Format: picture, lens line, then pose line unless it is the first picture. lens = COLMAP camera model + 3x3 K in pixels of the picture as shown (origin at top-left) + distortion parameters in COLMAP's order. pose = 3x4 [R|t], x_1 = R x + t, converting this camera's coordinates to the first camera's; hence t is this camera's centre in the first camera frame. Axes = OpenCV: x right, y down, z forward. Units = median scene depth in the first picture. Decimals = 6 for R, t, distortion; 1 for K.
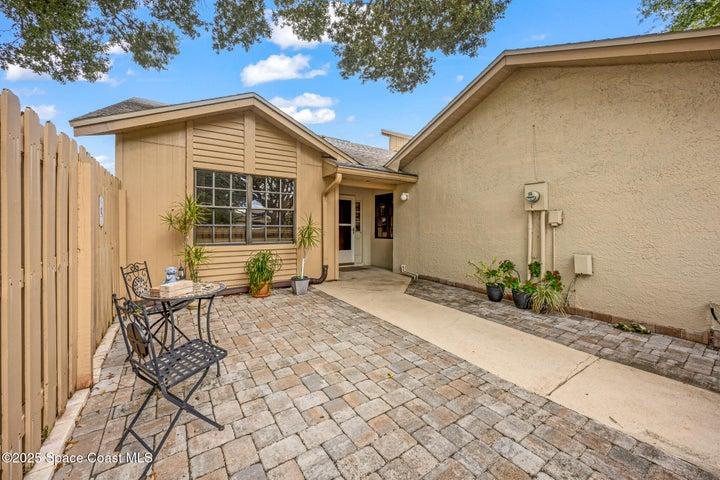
lens RADIAL K [[282.0, 0, 357.3], [0, 282.0, 228.9], [0, 0, 1]] dist [-0.003885, -0.000109]
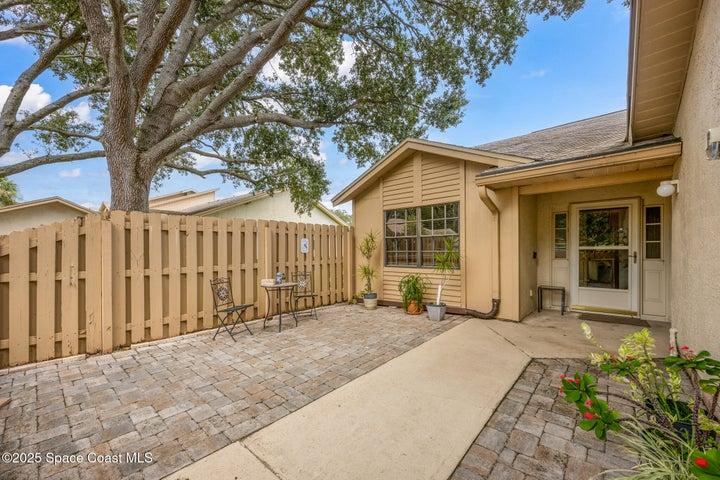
lens RADIAL K [[282.0, 0, 351.2], [0, 282.0, 253.1], [0, 0, 1]] dist [-0.003885, -0.000109]
pose [[0.239830, -0.001991, -0.970813, 1.060868], [-0.002297, 0.999994, -0.002619, -0.001325], [0.970812, 0.002858, 0.239824, 0.735567]]
